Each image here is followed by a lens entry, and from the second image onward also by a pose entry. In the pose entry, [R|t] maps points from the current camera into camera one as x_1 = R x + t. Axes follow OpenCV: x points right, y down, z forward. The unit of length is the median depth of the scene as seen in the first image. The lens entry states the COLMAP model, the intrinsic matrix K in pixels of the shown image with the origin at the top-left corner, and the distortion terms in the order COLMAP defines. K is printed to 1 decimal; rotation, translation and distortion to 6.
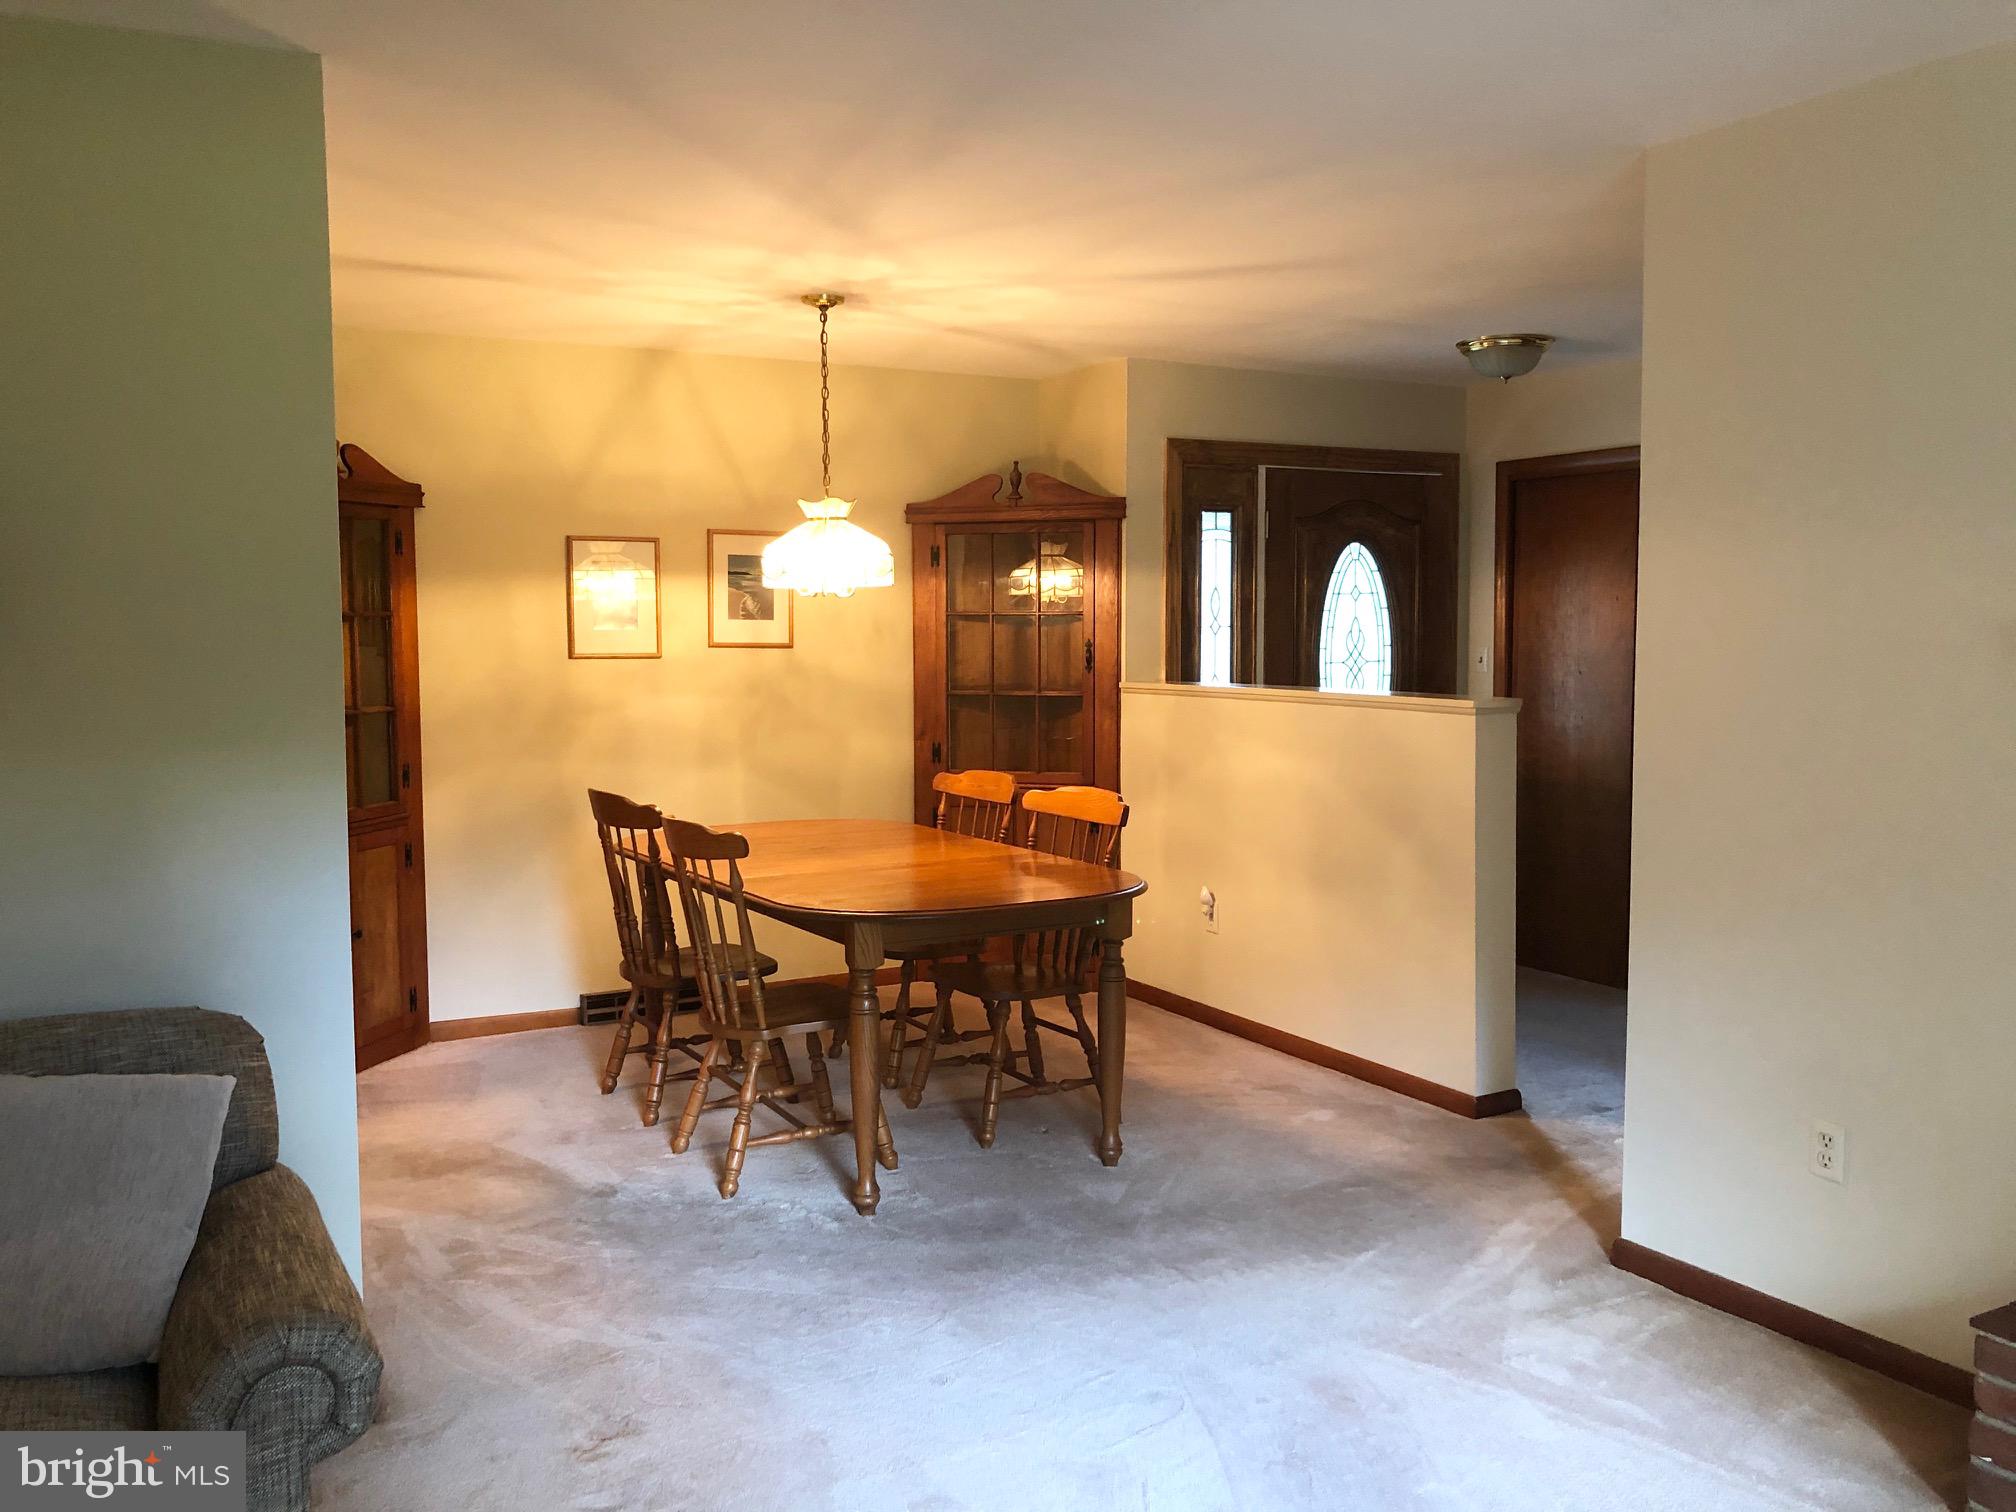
lens RADIAL K [[1652.4, 0, 1008.0], [0, 1652.4, 756.0], [0, 0, 1]] dist [-0.000244, -0.003475]
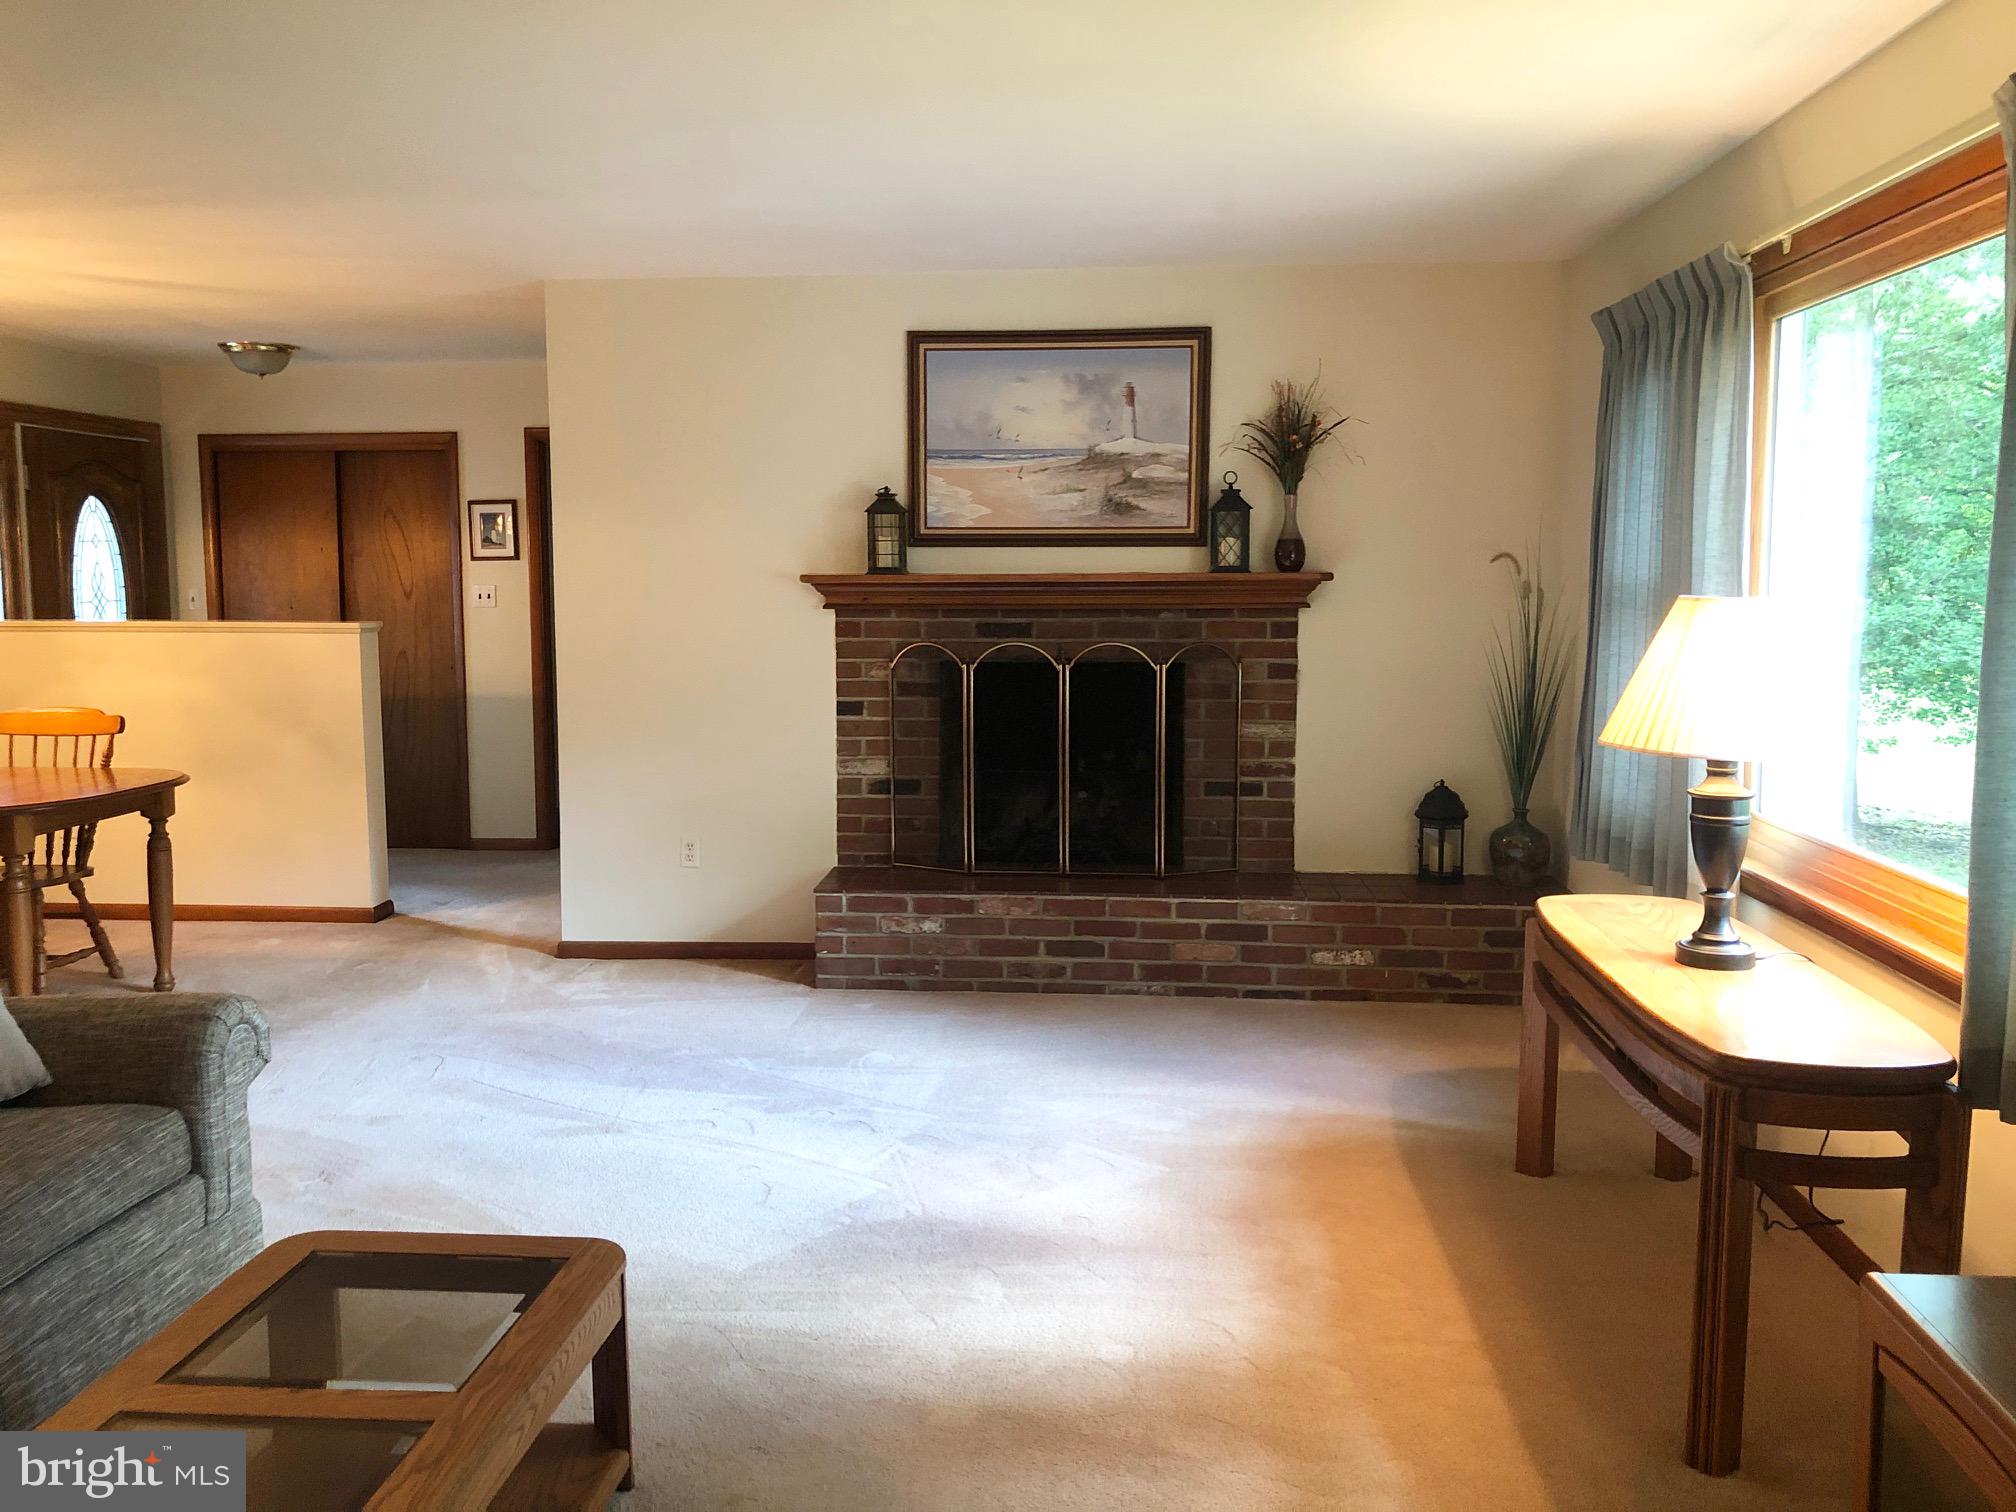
lens RADIAL K [[1672.9, 0, 995.6], [0, 1672.9, 722.5], [0, 0, 1]] dist [0.191436, -0.252990]
pose [[0.561617, -0.076211, 0.823880, -0.577688], [0.069328, 0.996582, 0.044927, 0.020858], [-0.824488, 0.031886, 0.564980, -0.243207]]
